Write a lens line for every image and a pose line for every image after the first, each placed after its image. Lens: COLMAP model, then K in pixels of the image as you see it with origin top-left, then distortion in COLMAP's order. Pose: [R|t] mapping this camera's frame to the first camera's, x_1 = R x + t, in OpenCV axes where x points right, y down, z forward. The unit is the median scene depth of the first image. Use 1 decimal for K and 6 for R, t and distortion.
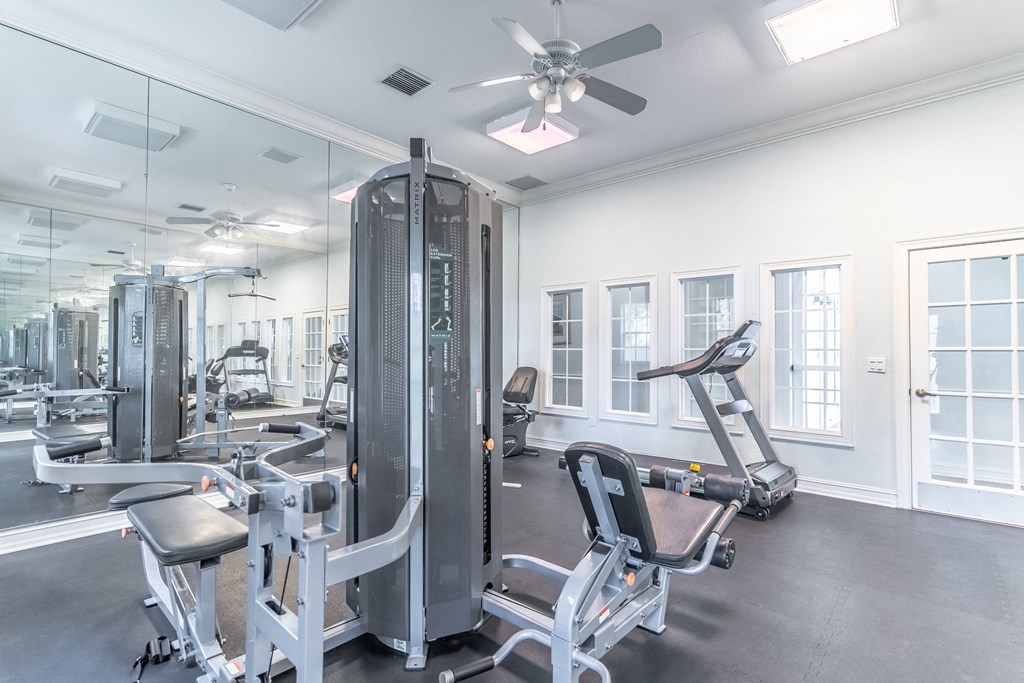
lens RADIAL K [[503.5, 0, 492.2], [0, 503.5, 350.4], [0, 0, 1]] dist [0.003041, 0.000117]
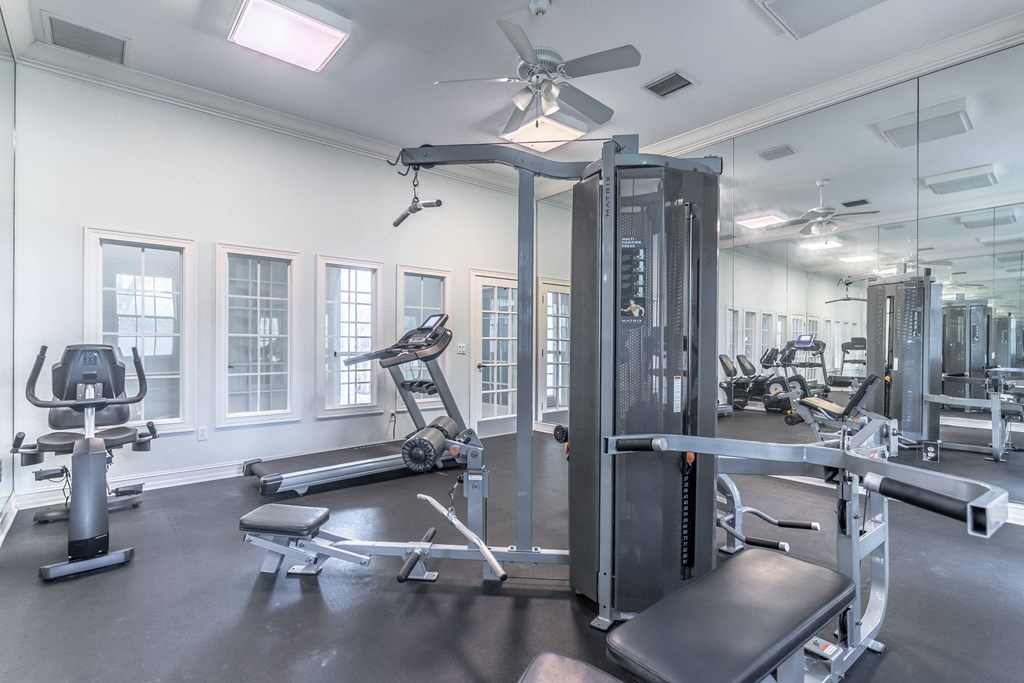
lens RADIAL K [[510.5, 0, 512.0], [0, 510.5, 341.5], [0, 0, 1]] dist [0.083032, -0.000018]
pose [[0.153923, -0.001979, 0.988081, -0.697569], [-0.012023, 0.999920, 0.003875, -0.000866], [-0.988010, -0.012476, 0.153887, 0.633253]]
